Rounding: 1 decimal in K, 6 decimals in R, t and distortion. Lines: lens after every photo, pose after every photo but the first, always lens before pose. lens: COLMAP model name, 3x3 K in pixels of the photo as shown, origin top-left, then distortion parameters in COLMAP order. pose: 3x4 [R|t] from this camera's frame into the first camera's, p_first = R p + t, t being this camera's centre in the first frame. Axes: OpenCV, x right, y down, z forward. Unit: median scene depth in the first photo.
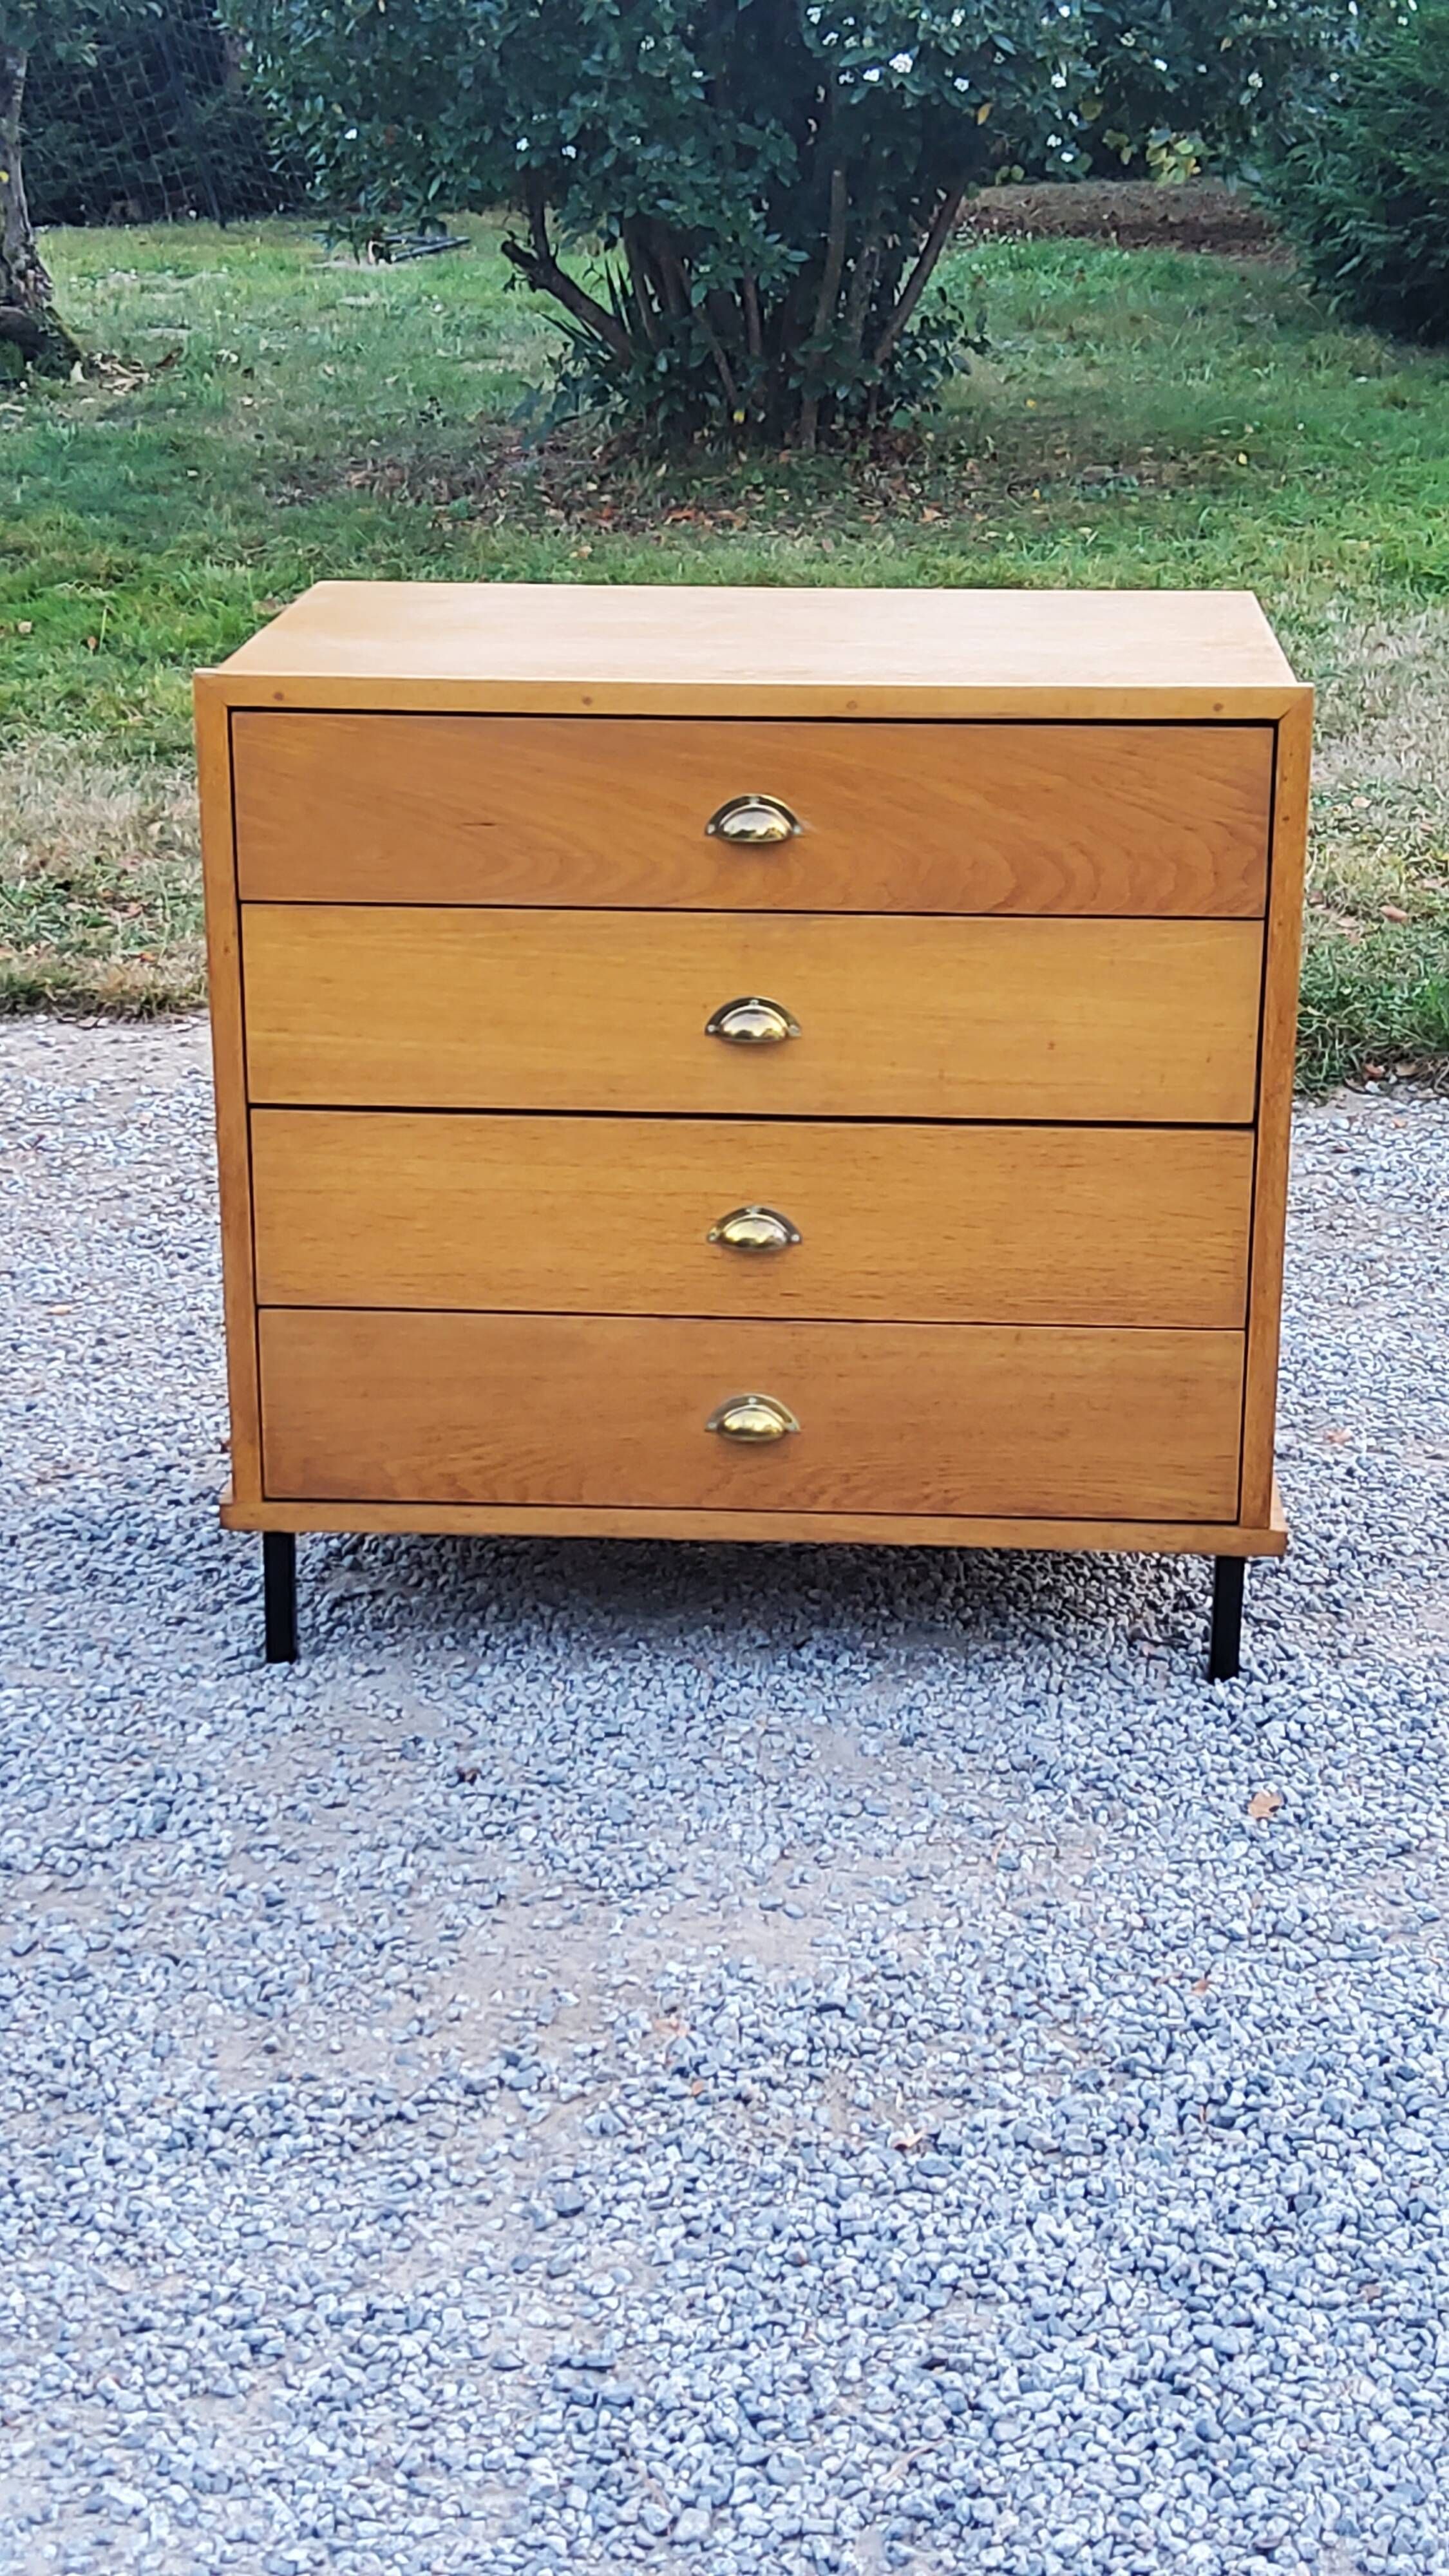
lens RADIAL K [[3906.0, 0, 750.7], [0, 3906.0, 1220.9], [0, 0, 1]] dist [0.090482, 0.000000]
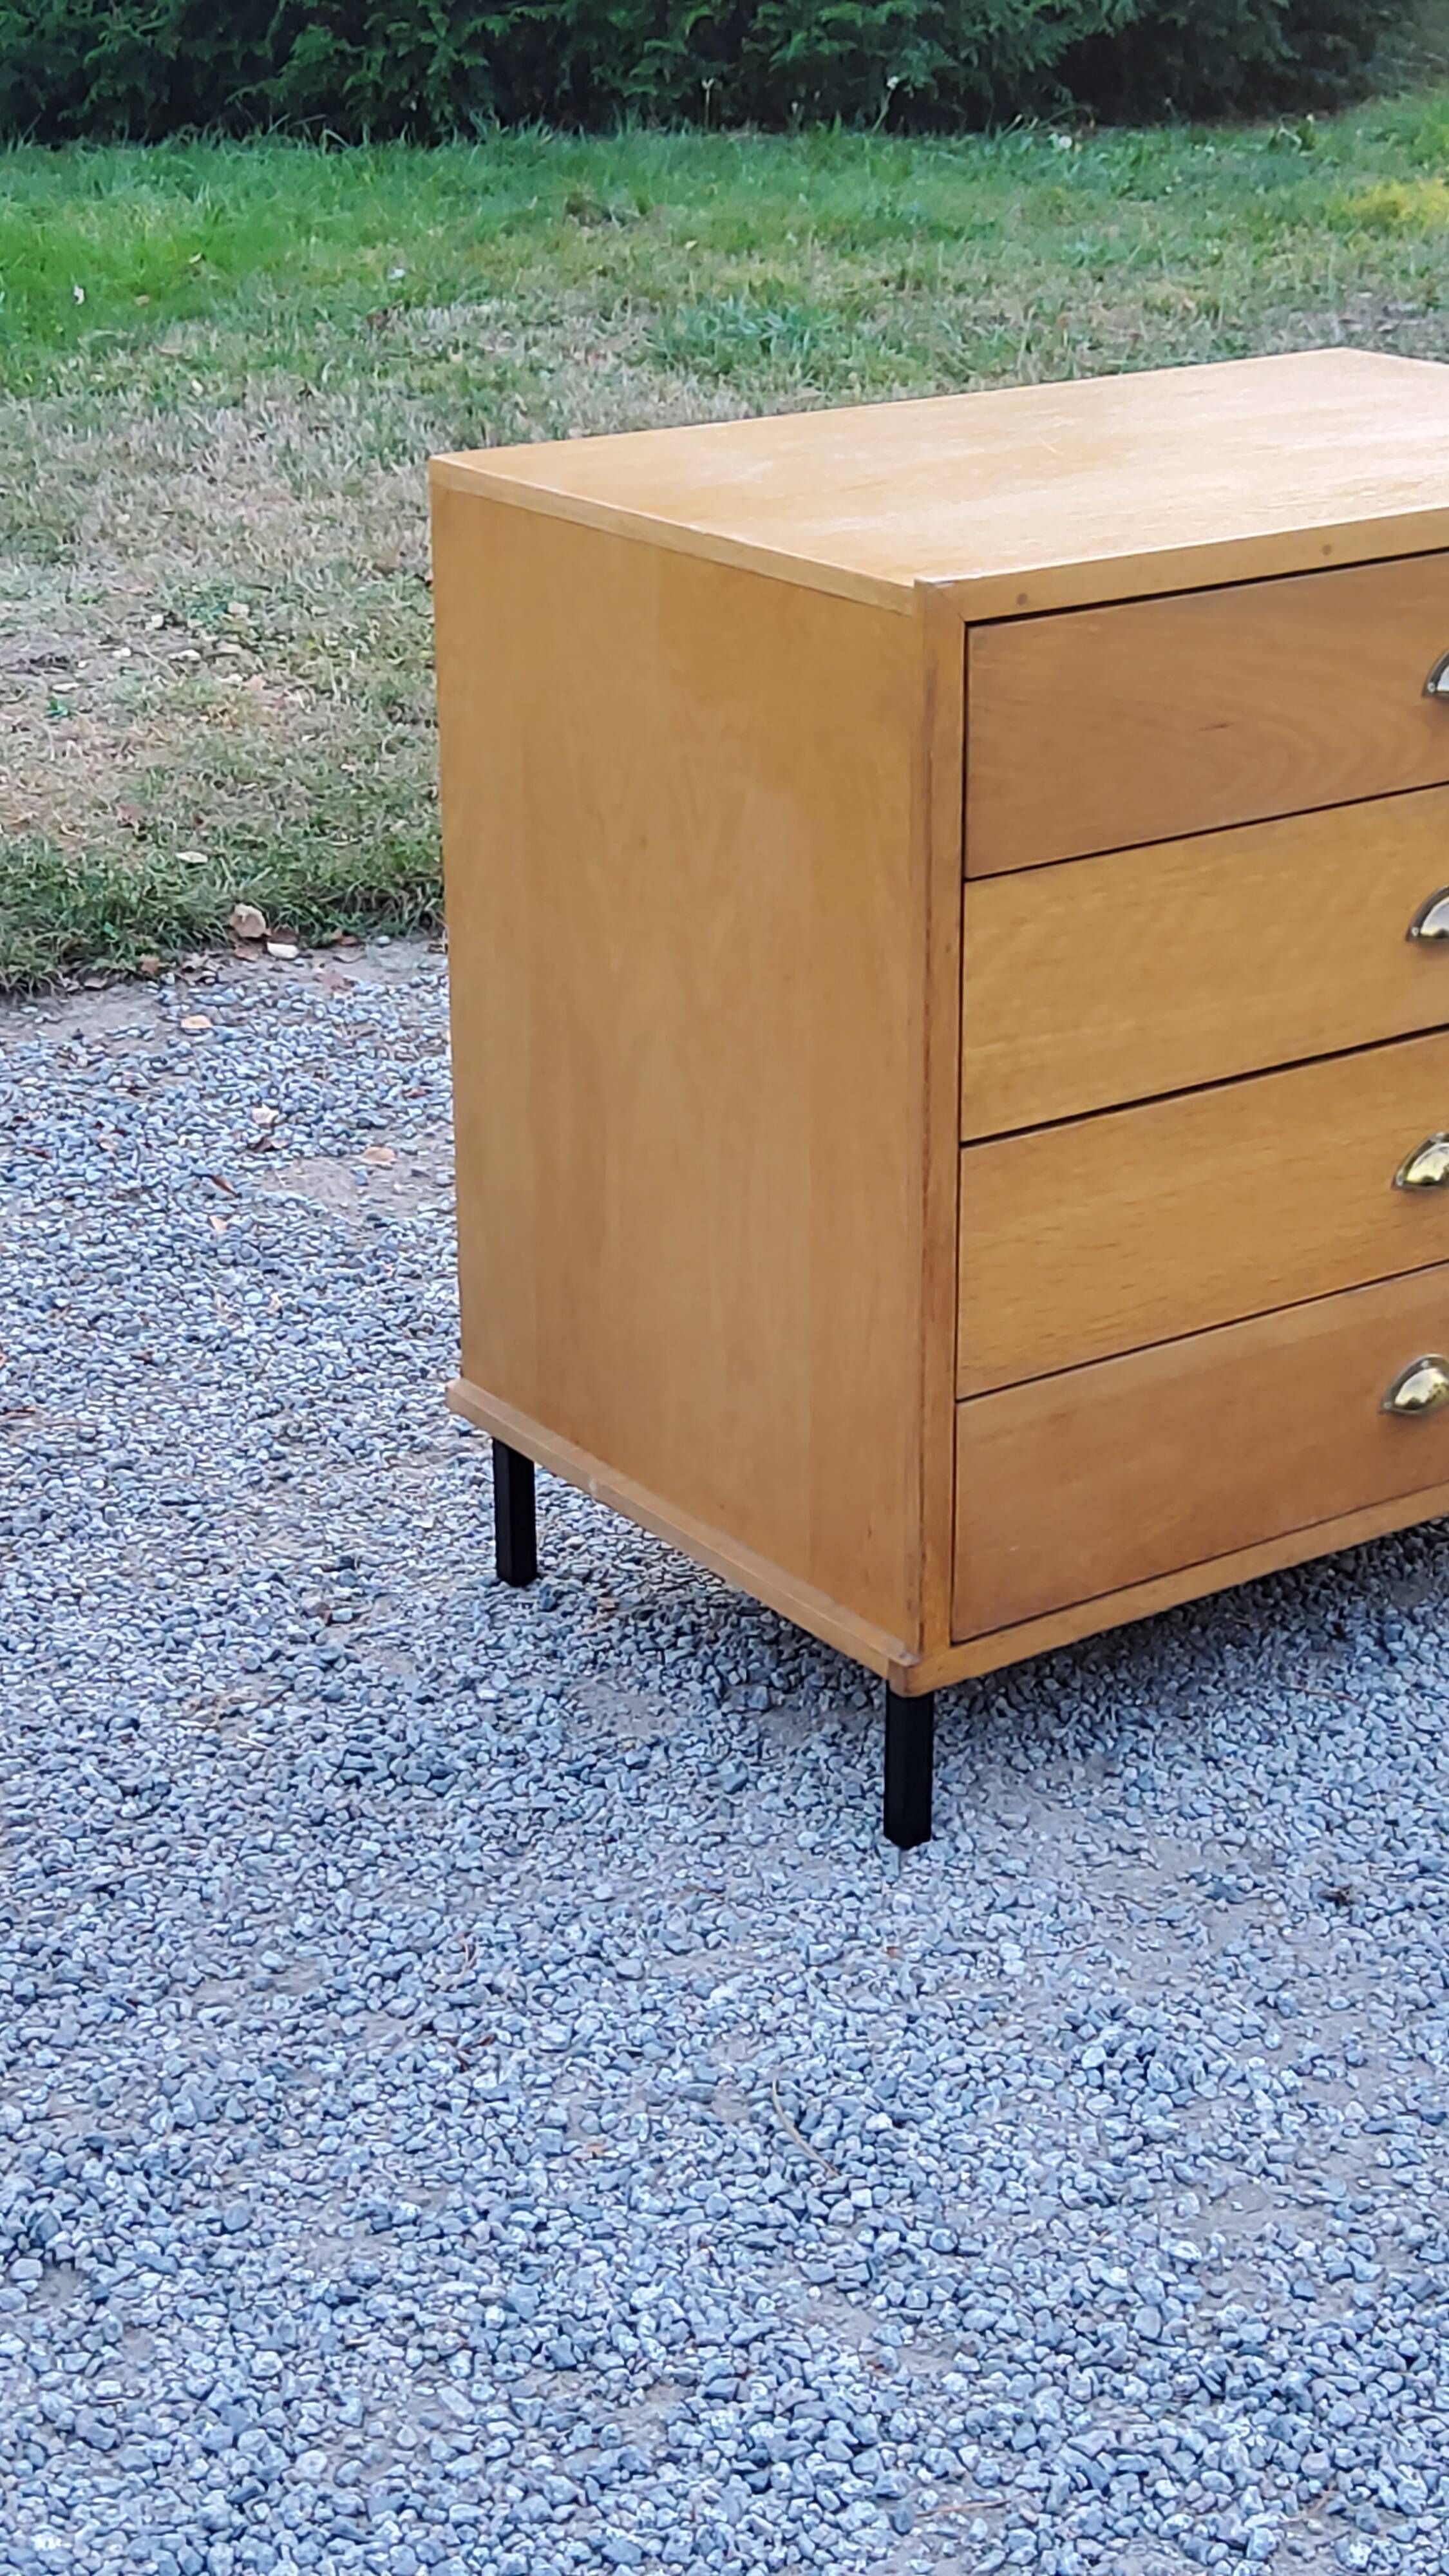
lens RADIAL K [[3906.0, 0, 724.2], [0, 3906.0, 1255.2], [0, 0, 1]] dist [0.090482, 0.000000]
pose [[0.785947, -0.228384, 0.574568, -0.605653], [0.187713, 0.973556, 0.130206, -0.116210], [-0.589111, 0.005519, 0.808033, 0.415839]]
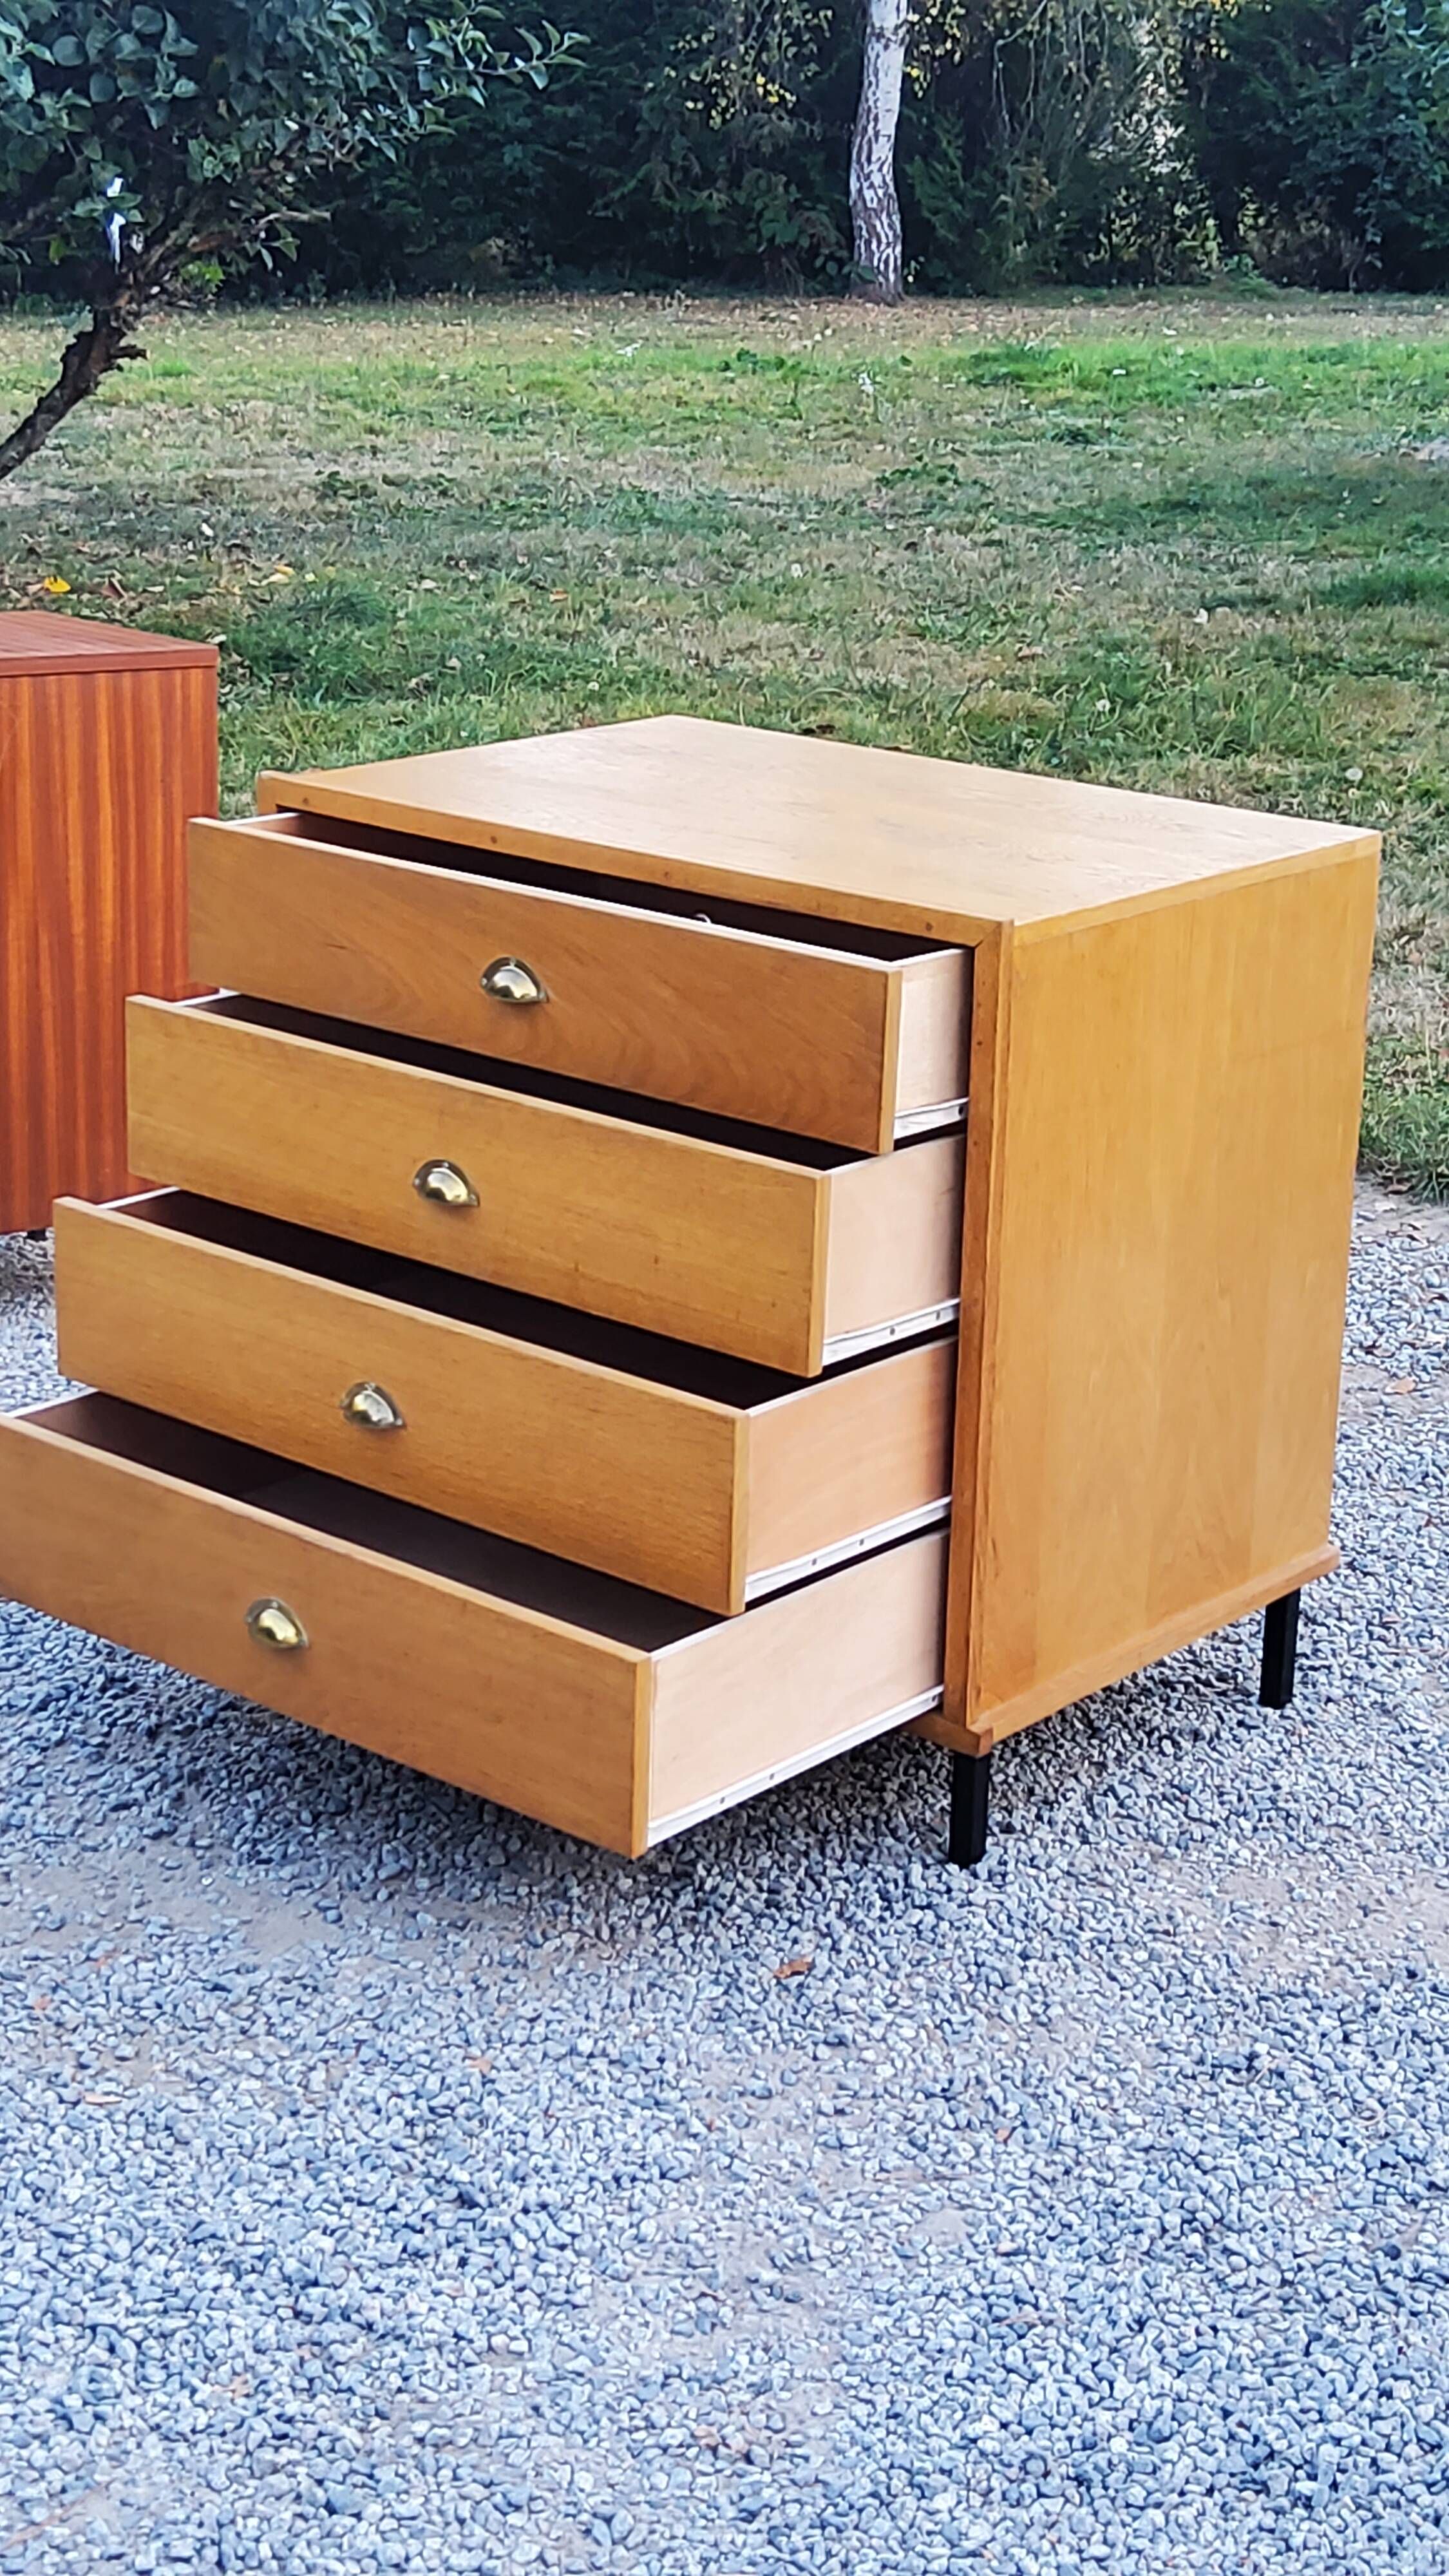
lens RADIAL K [[3906.0, 0, 727.6], [0, 3906.0, 1224.6], [0, 0, 1]] dist [0.090482, 0.000000]
pose [[0.787074, 0.190855, -0.586591, 0.673401], [-0.198040, 0.978774, 0.052730, -0.093662], [0.584204, 0.074666, 0.808165, 0.128726]]
